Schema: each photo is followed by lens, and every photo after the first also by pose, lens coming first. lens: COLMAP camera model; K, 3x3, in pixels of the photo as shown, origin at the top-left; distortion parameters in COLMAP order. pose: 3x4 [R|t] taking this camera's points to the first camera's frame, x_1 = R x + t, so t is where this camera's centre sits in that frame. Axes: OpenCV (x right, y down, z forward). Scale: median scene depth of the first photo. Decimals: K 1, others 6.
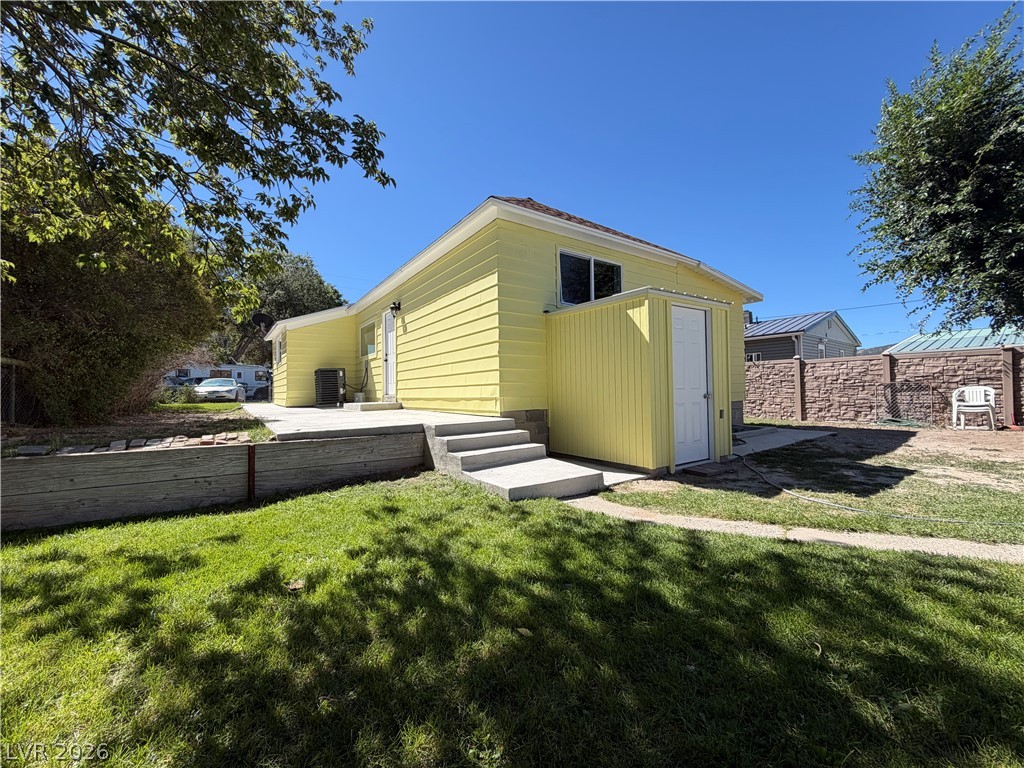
lens RADIAL K [[406.9, 0, 507.8], [0, 406.9, 384.3], [0, 0, 1]] dist [-0.000332, 0.000461]
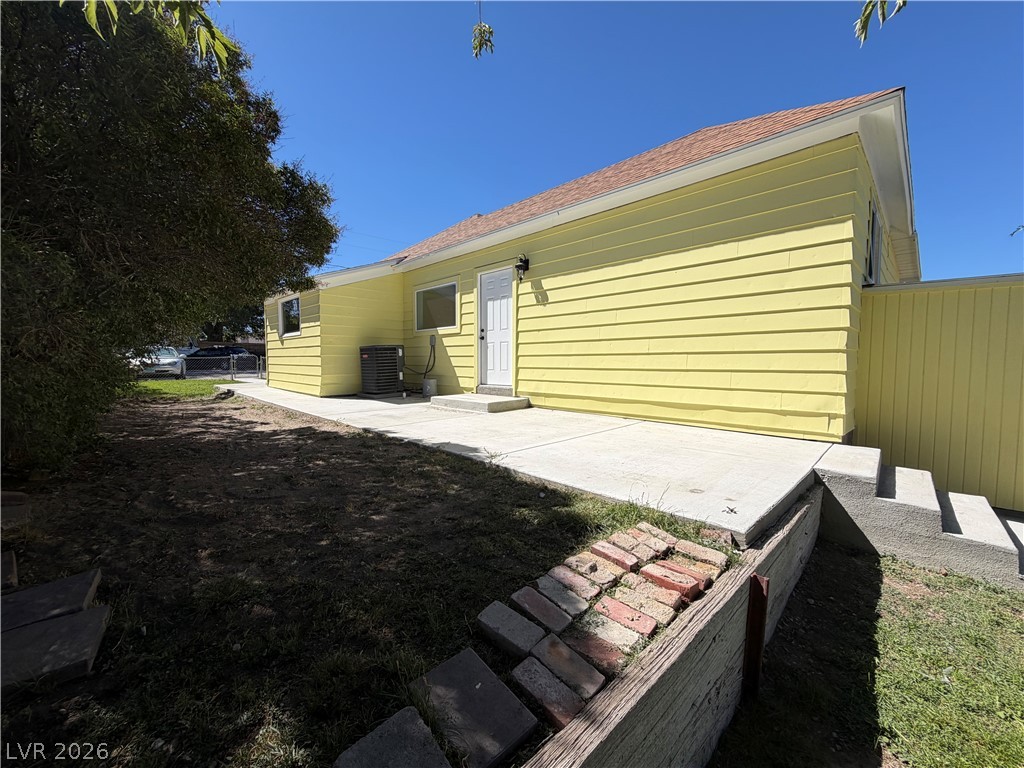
lens RADIAL K [[406.9, 0, 507.8], [0, 406.9, 384.3], [0, 0, 1]] dist [-0.000332, 0.000461]
pose [[0.984516, 0.008474, 0.175091, -0.469354], [-0.021670, 0.997053, 0.073592, -0.037027], [-0.173951, -0.076247, 0.981798, 0.314086]]
